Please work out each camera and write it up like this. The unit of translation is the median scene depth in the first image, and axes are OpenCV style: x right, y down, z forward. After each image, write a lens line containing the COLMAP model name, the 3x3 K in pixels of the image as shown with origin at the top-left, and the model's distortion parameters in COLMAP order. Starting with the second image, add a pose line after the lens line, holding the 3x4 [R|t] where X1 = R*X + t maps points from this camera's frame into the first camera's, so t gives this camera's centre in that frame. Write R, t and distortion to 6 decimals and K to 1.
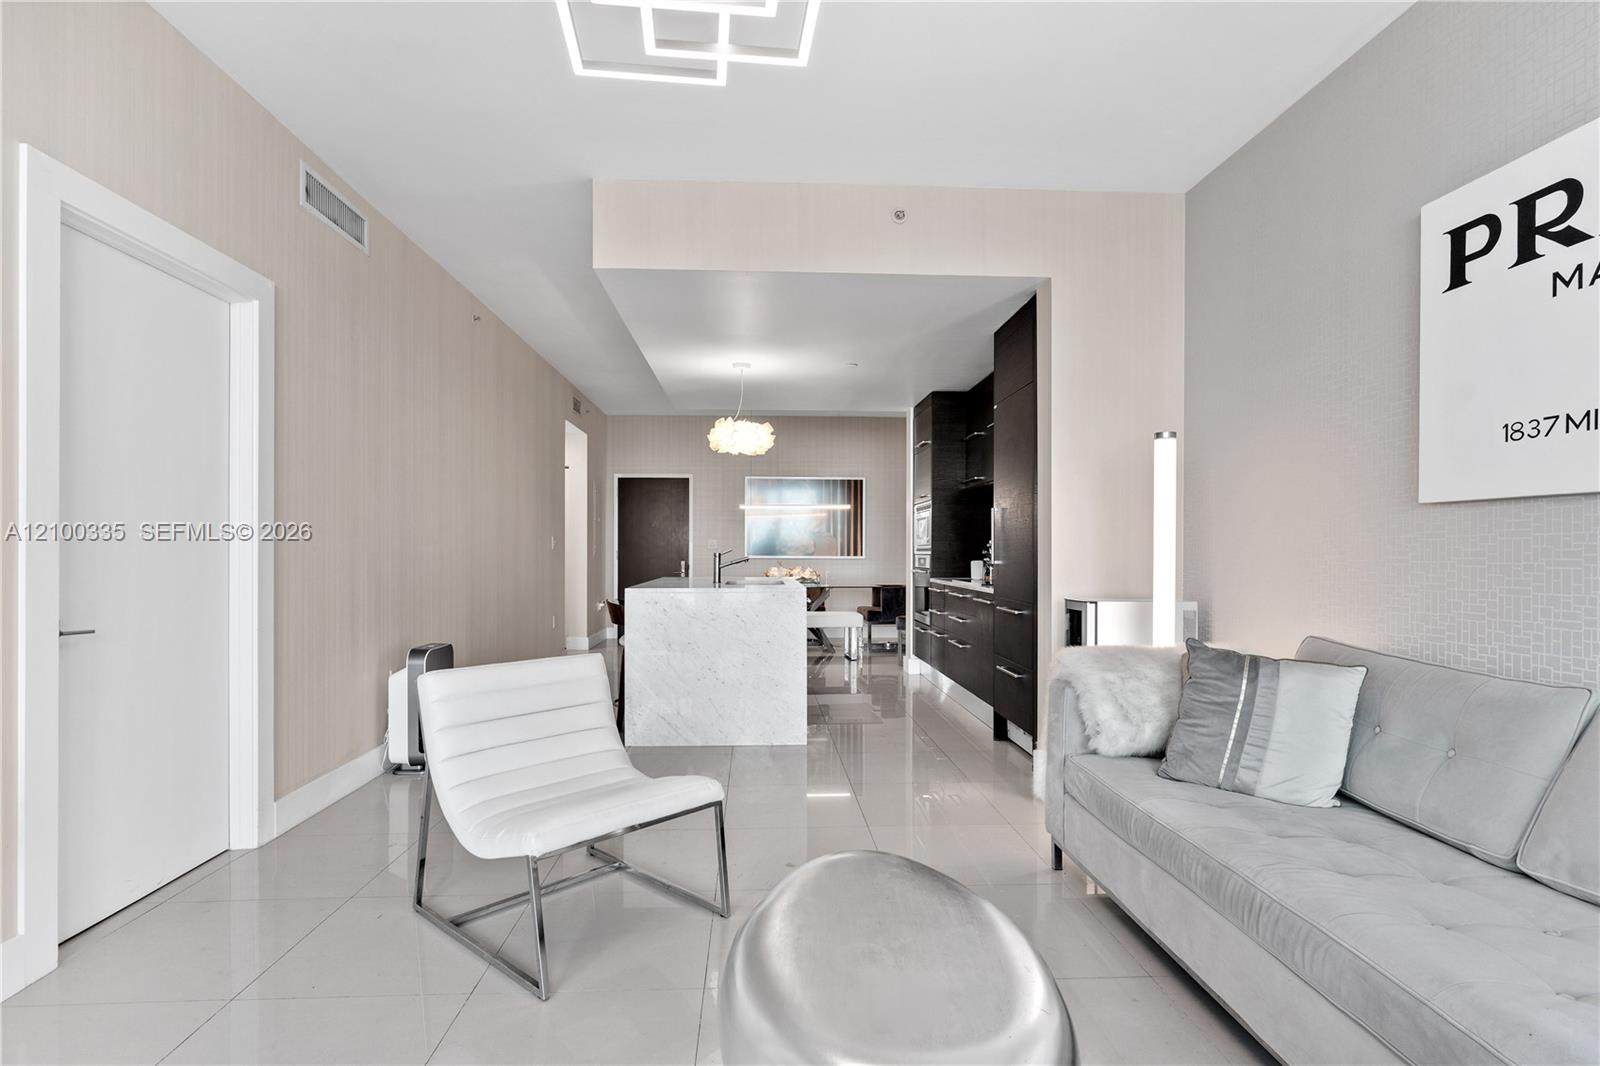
lens RADIAL K [[783.0, 0, 802.3], [0, 783.0, 547.0], [0, 0, 1]] dist [0.003321, 0.000271]
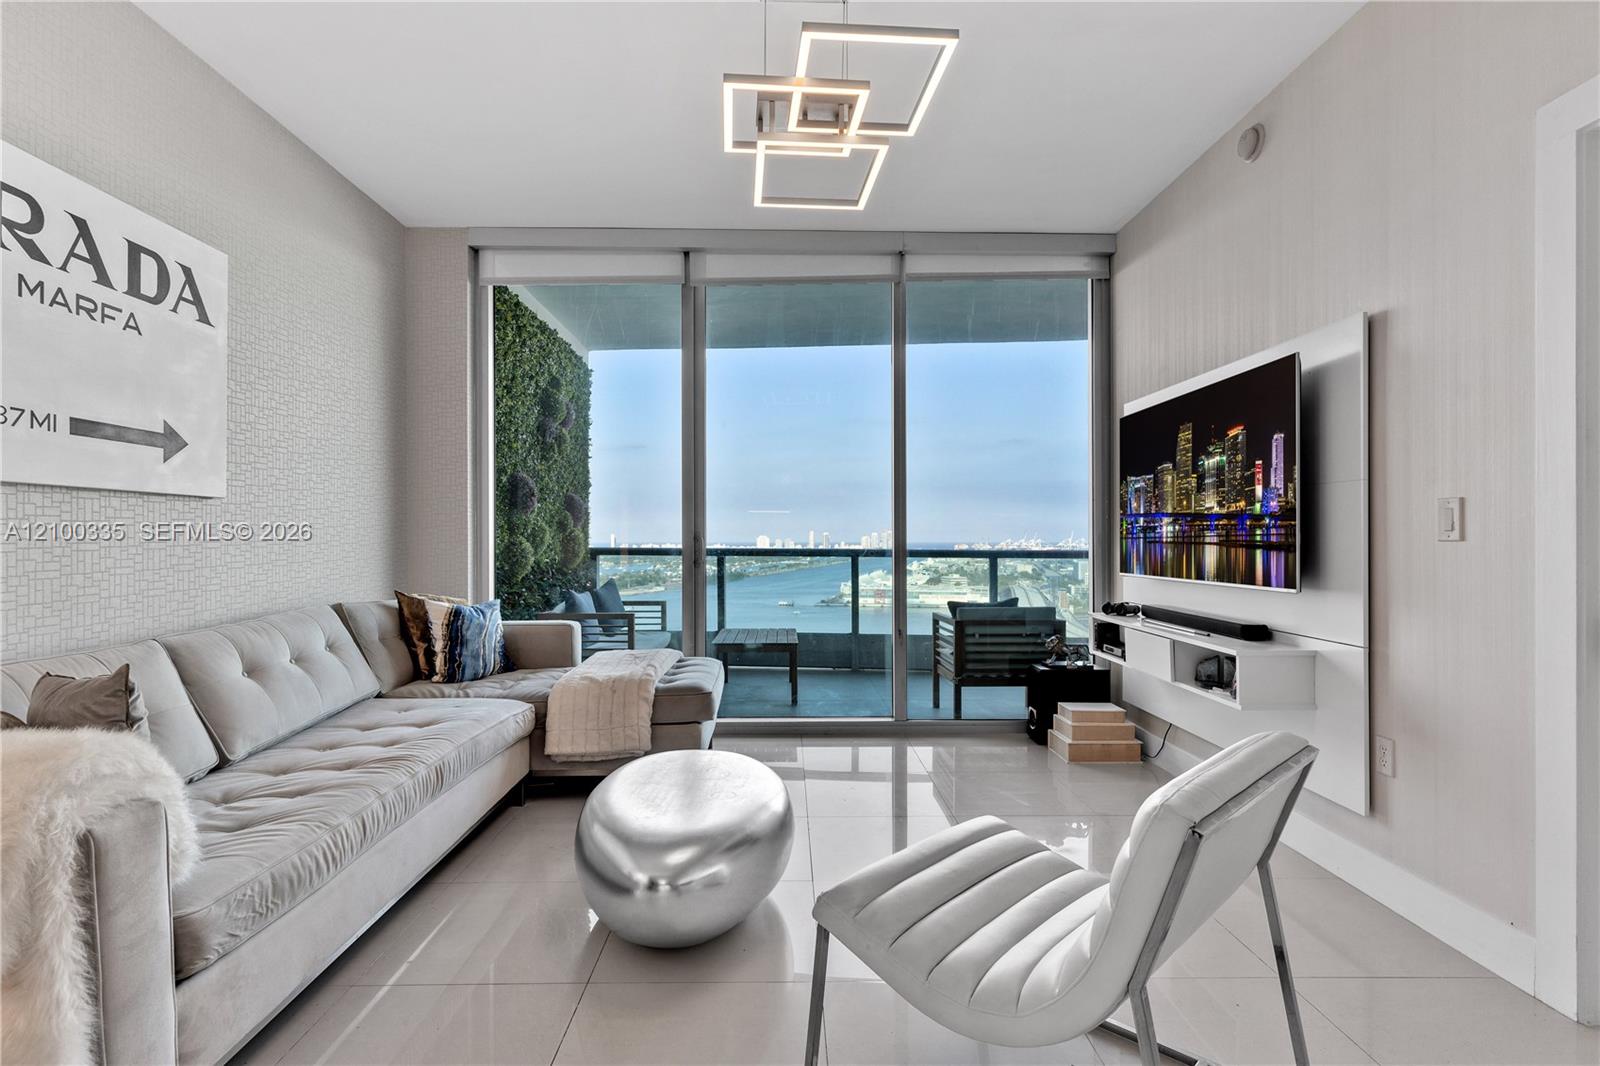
lens RADIAL K [[783.0, 0, 787.5], [0, 783.0, 534.4], [0, 0, 1]] dist [0.003321, 0.000271]
pose [[-0.998370, -0.000063, 0.057073, -0.123842], [-0.000350, 0.999987, -0.005013, 0.007298], [-0.057072, -0.005025, -0.998357, 1.765584]]
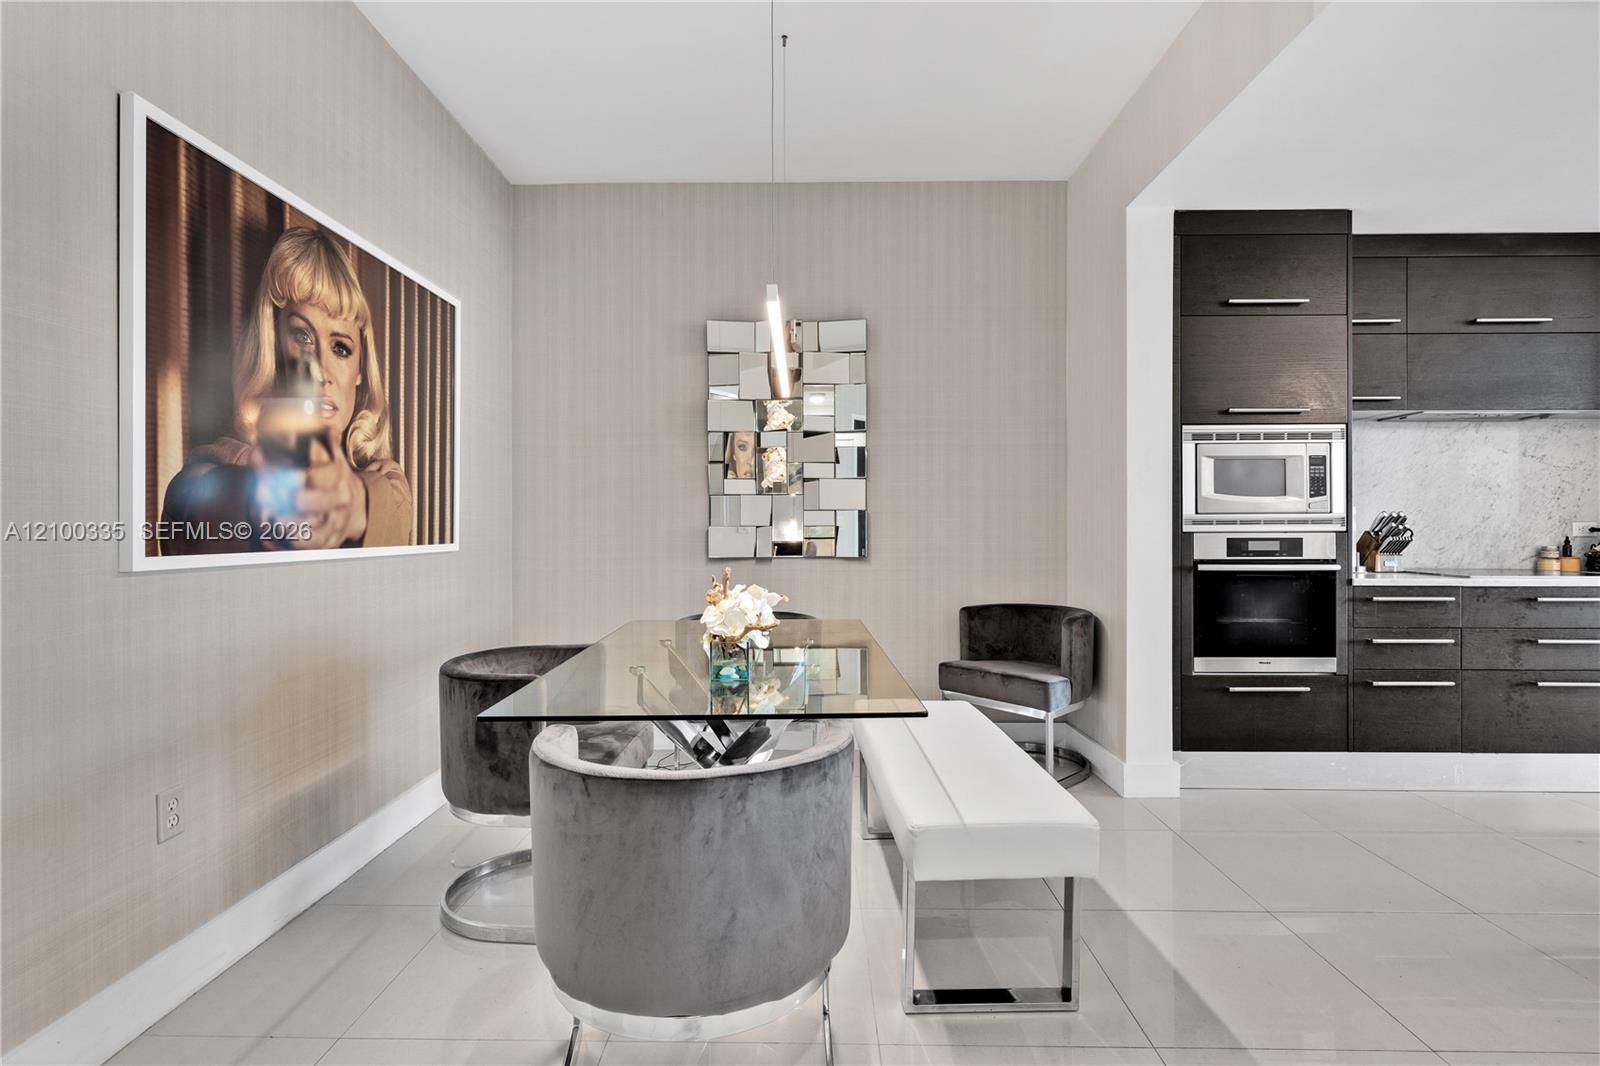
lens RADIAL K [[783.0, 0, 786.9], [0, 783.0, 526.3], [0, 0, 1]] dist [0.003321, 0.000271]
pose [[0.076488, -0.003983, 0.997063, -1.080219], [-0.002448, 0.999988, 0.004183, 0.012660], [-0.997067, -0.002761, 0.076478, 3.843389]]
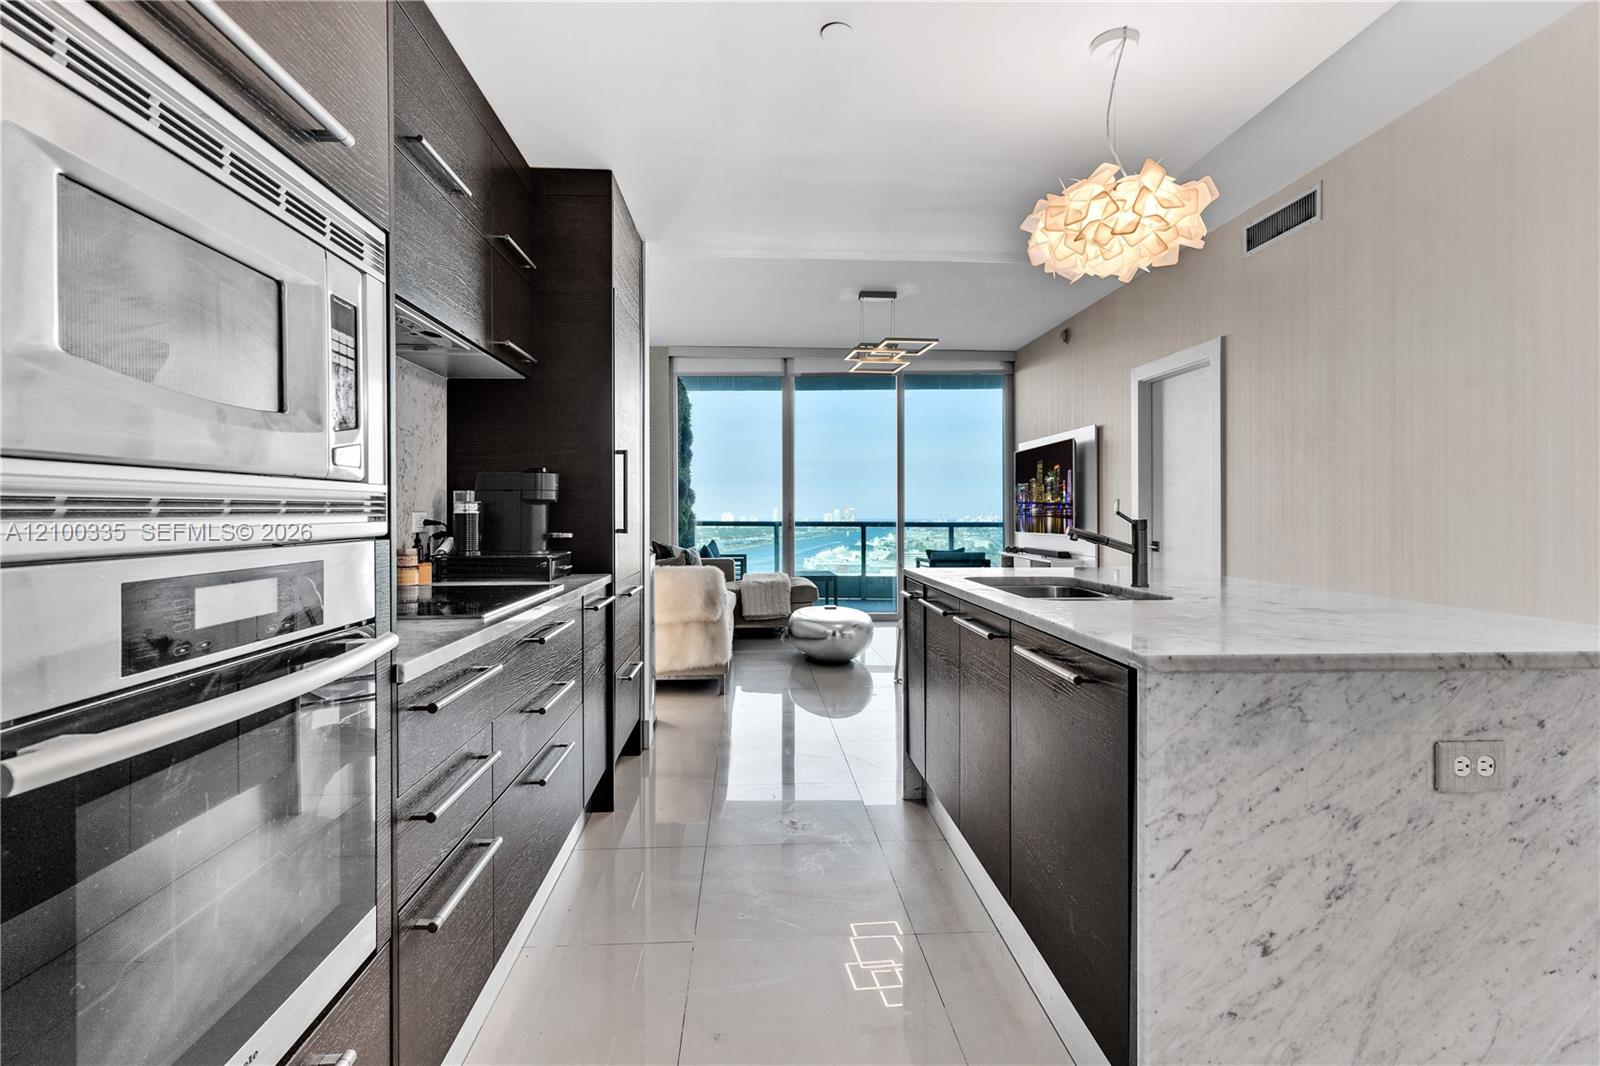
lens RADIAL K [[783.0, 0, 789.4], [0, 783.0, 519.5], [0, 0, 1]] dist [0.003321, 0.000271]
pose [[-0.999993, 0.000271, 0.003780, 0.211587], [0.000290, 0.999988, 0.004887, 0.012800], [-0.003779, 0.004888, -0.999981, 3.425286]]
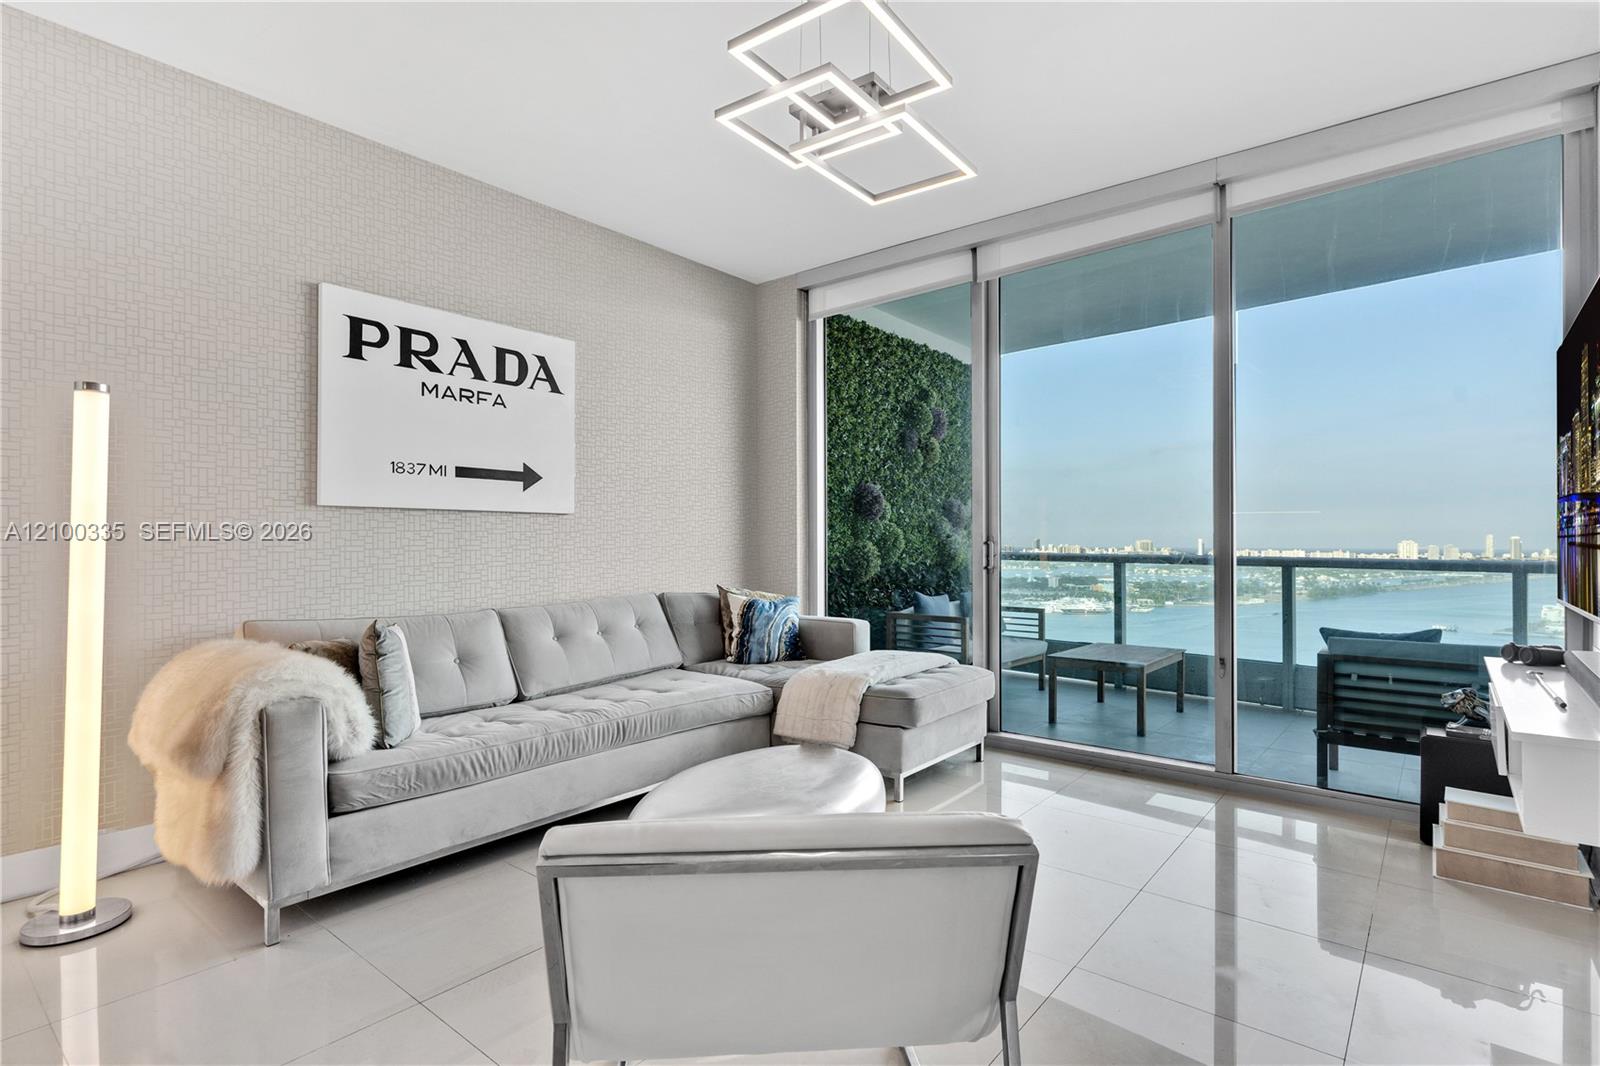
lens RADIAL K [[783.0, 0, 805.7], [0, 783.0, 536.5], [0, 0, 1]] dist [0.003321, 0.000271]
pose [[-0.730684, 0.004773, 0.682699, -0.757802], [-0.000910, 0.999968, -0.007965, 0.007517], [-0.682716, -0.006441, -0.730656, 1.493476]]
